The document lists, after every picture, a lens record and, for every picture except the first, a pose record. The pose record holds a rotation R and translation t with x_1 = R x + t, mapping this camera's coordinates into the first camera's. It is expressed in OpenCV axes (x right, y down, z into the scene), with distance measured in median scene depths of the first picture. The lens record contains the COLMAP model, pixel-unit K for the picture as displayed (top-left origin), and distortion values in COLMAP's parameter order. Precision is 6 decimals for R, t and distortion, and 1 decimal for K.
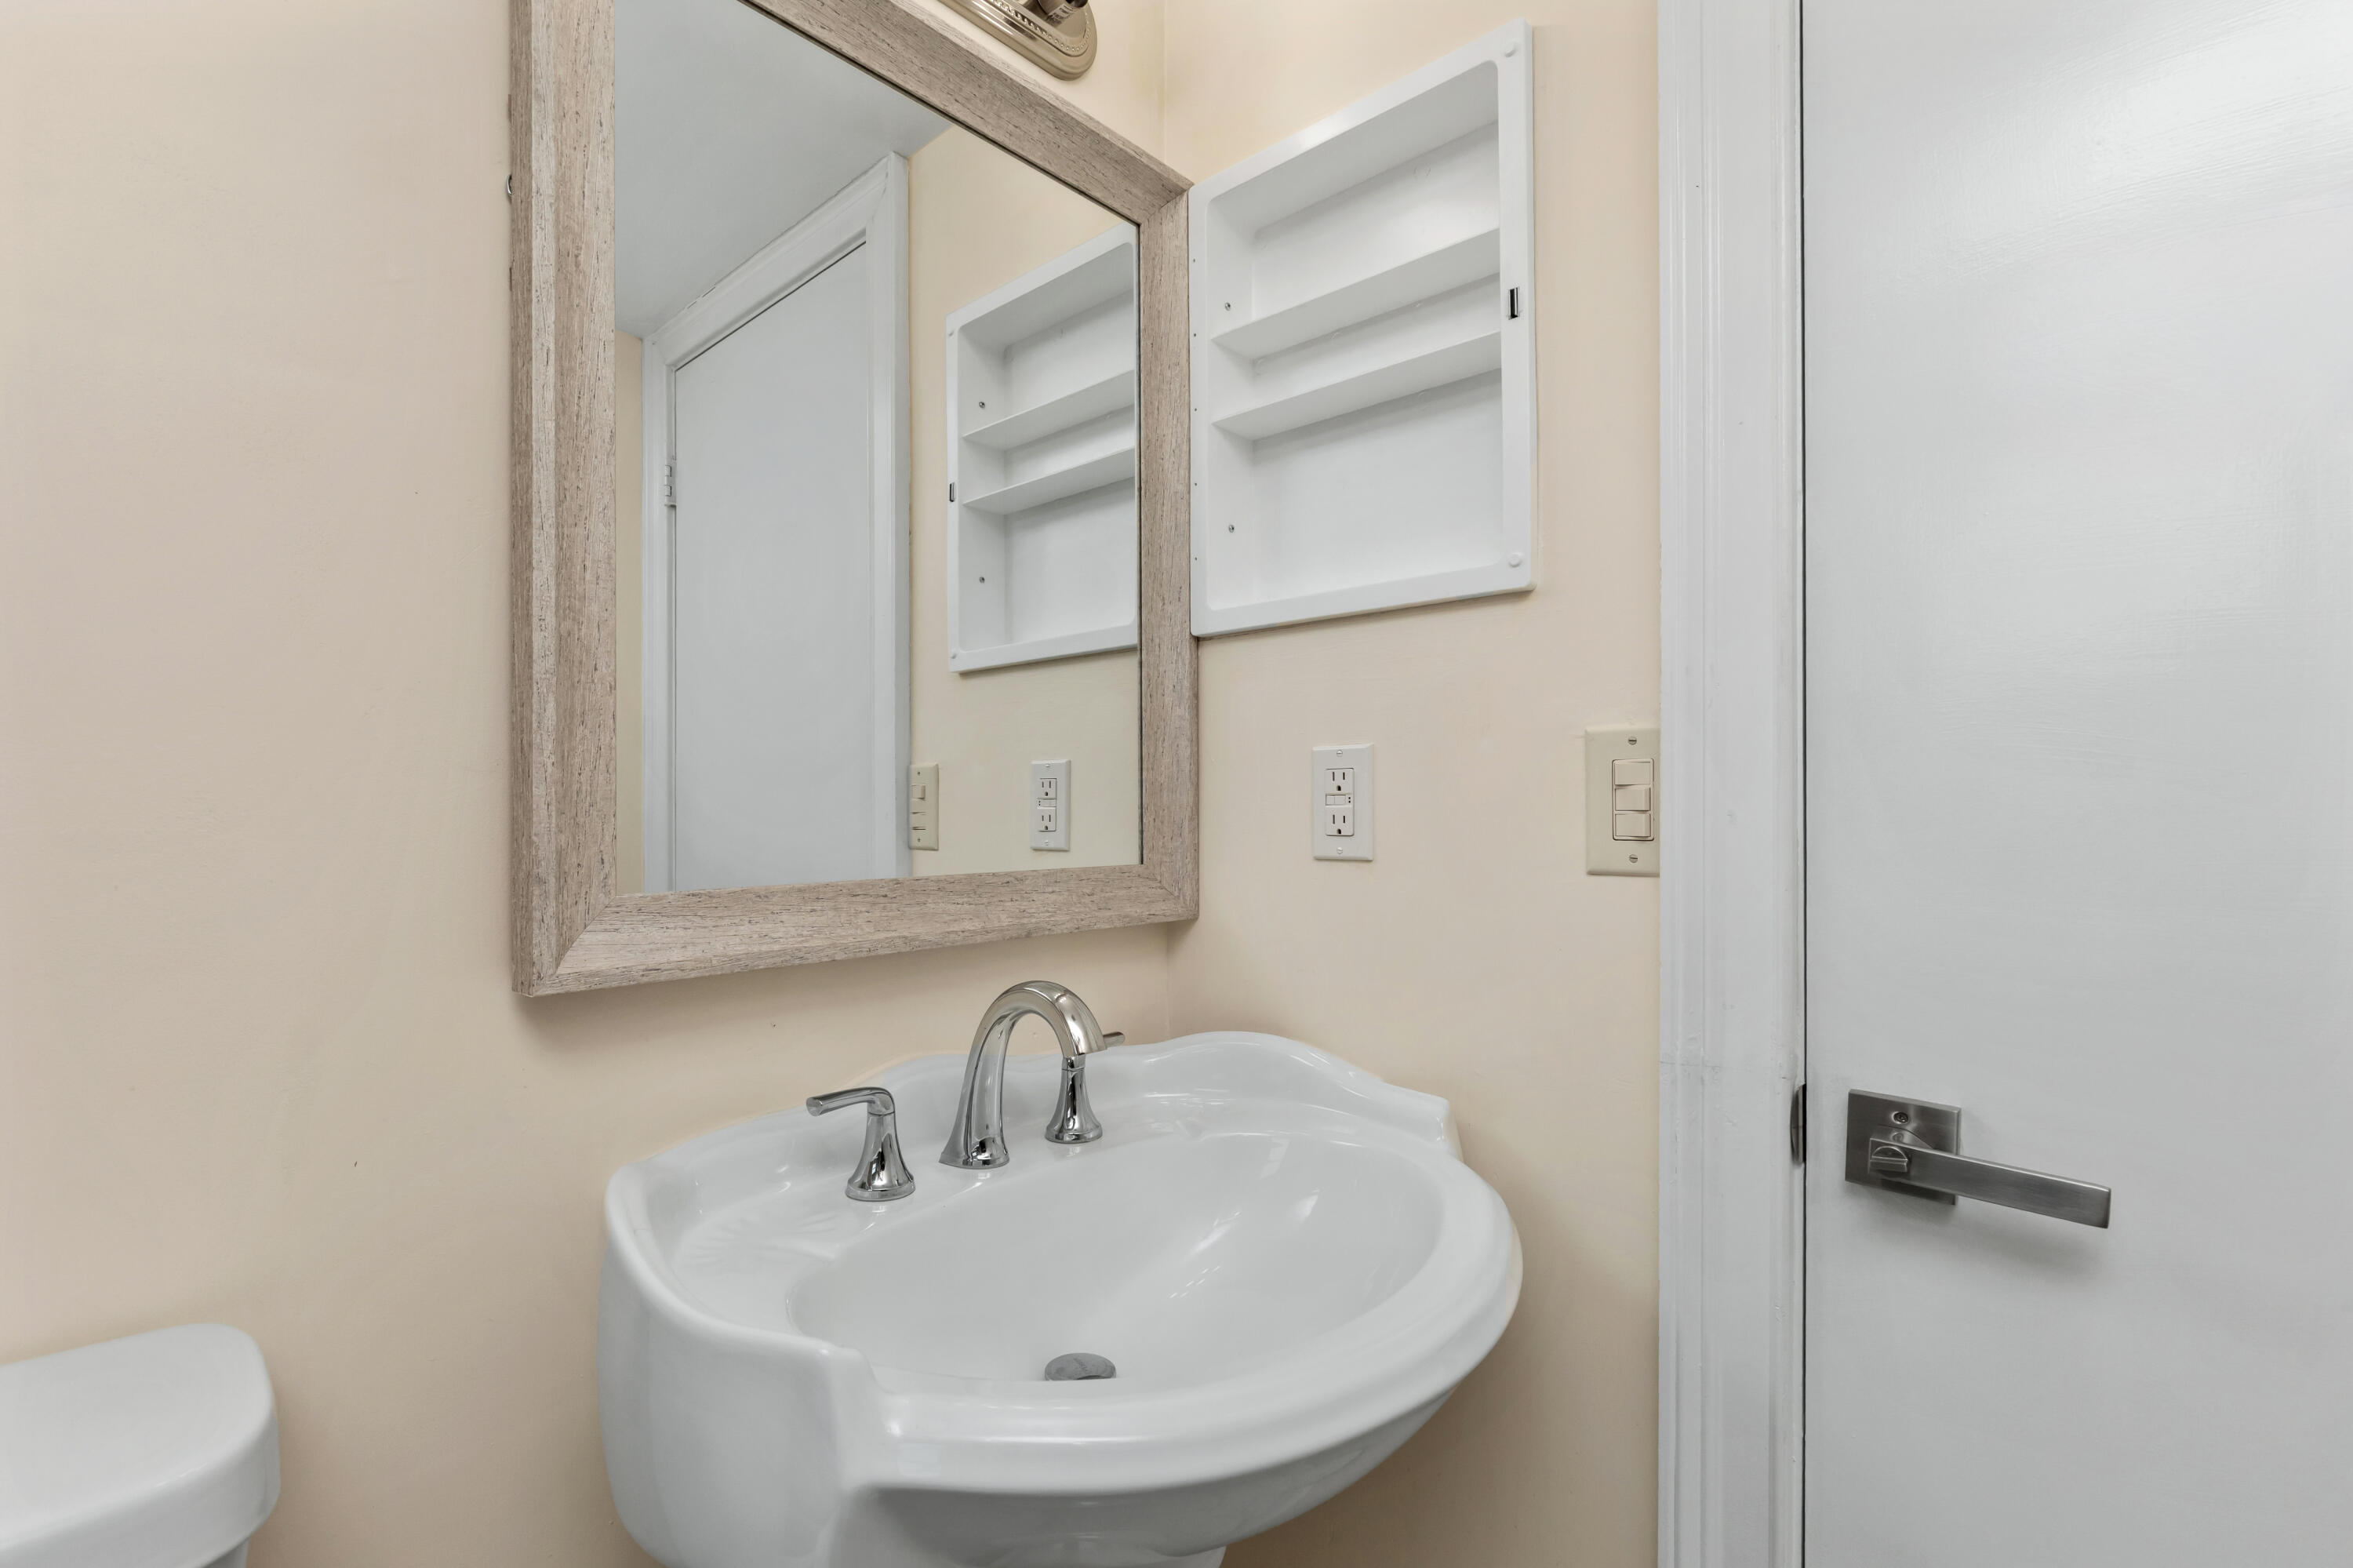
lens RADIAL K [[1071.5, 0, 1168.4], [0, 1071.5, 805.2], [0, 0, 1]] dist [0.011309, -0.006167]
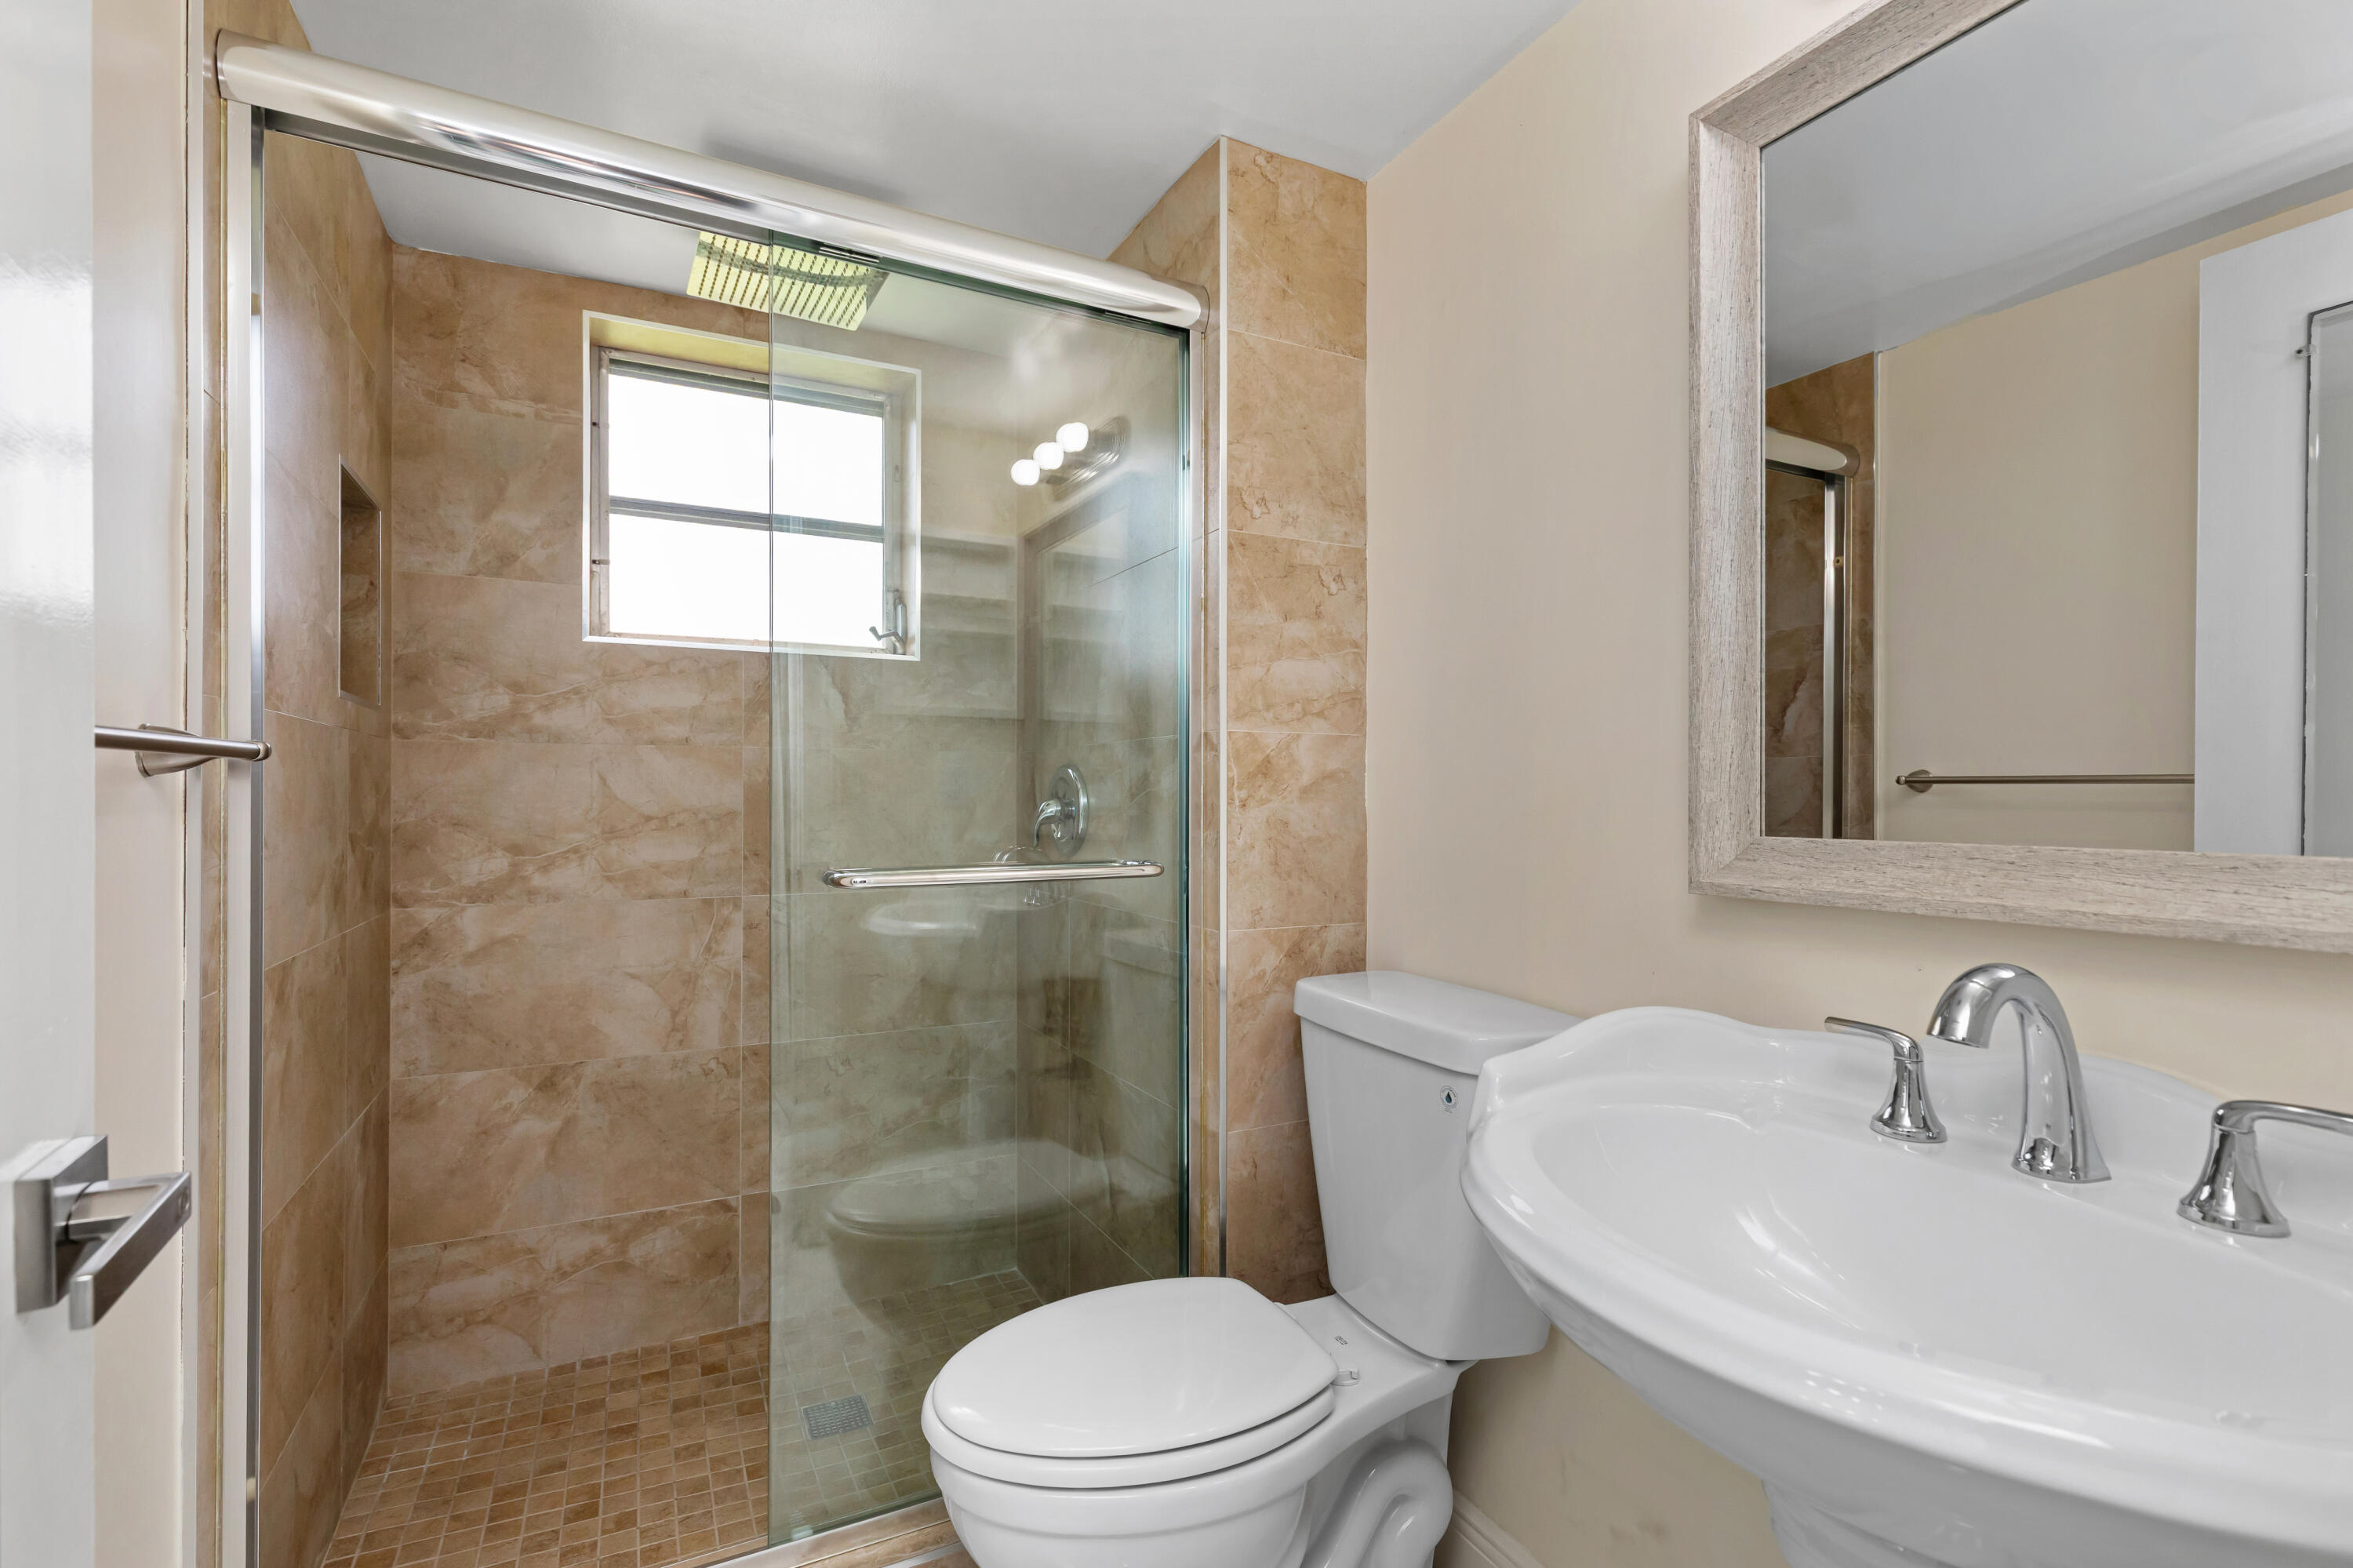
lens RADIAL K [[1066.6, 0, 1179.0], [0, 1066.6, 788.2], [0, 0, 1]] dist [0.001621, -0.003473]
pose [[-0.339908, -0.001988, -0.940457, 0.937891], [0.001247, 0.999996, -0.002564, 0.021296], [0.940458, -0.002045, -0.339904, 0.671884]]
